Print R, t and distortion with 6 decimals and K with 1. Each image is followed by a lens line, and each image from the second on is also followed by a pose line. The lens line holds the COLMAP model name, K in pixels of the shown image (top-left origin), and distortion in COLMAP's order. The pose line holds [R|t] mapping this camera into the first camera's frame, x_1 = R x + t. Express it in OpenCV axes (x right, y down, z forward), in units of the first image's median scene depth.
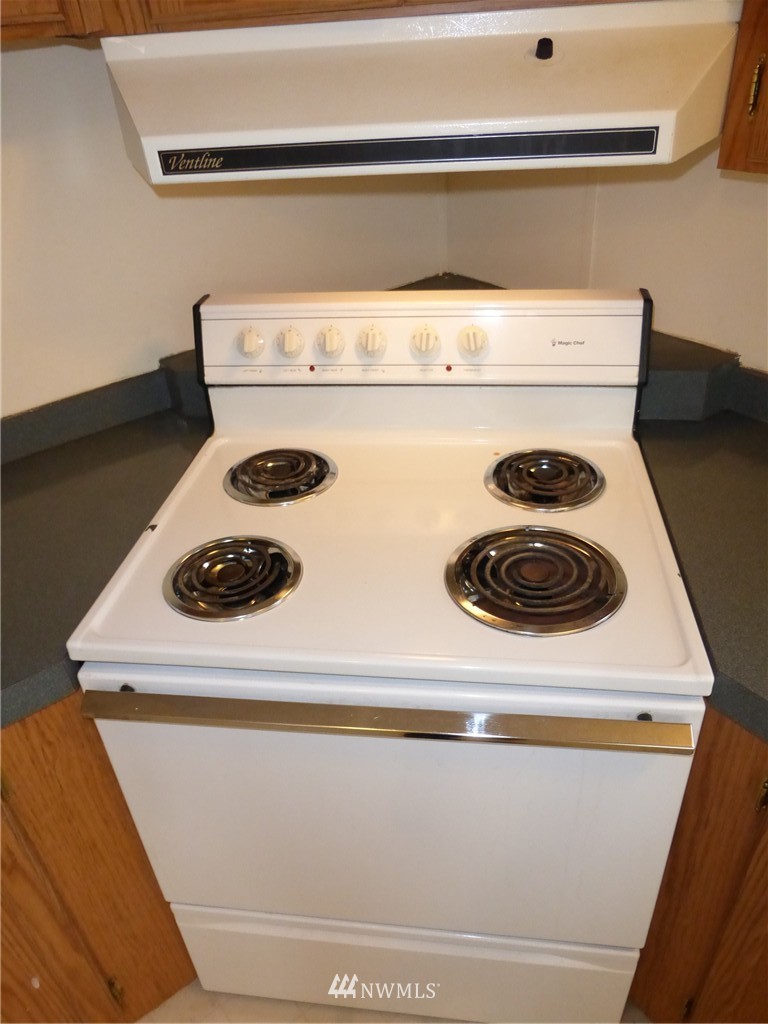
lens RADIAL K [[762.6, 0, 384.0], [0, 762.6, 512.0], [0, 0, 1]] dist [-0.003491, -0.001827]
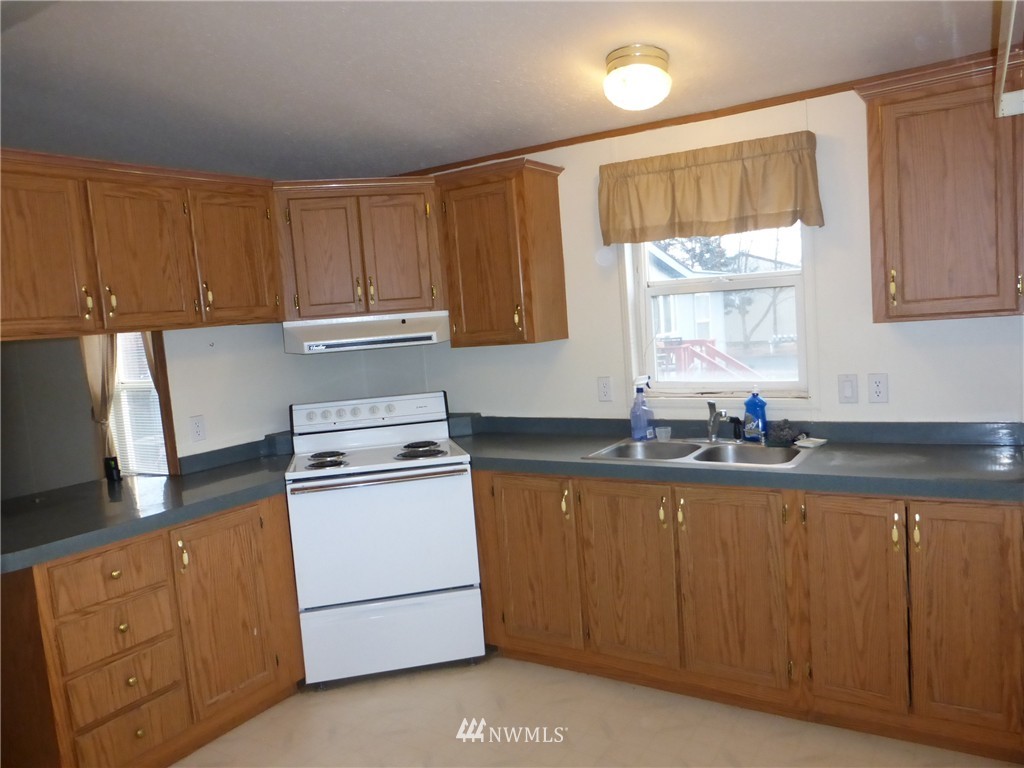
lens RADIAL K [[762.6, 0, 512.0], [0, 762.6, 384.0], [0, 0, 1]] dist [-0.003491, -0.001827]
pose [[0.940122, -0.046234, 0.337687, -0.434820], [0.206843, 0.864848, -0.457443, 1.139839], [-0.270899, 0.499901, 0.822626, -1.608255]]
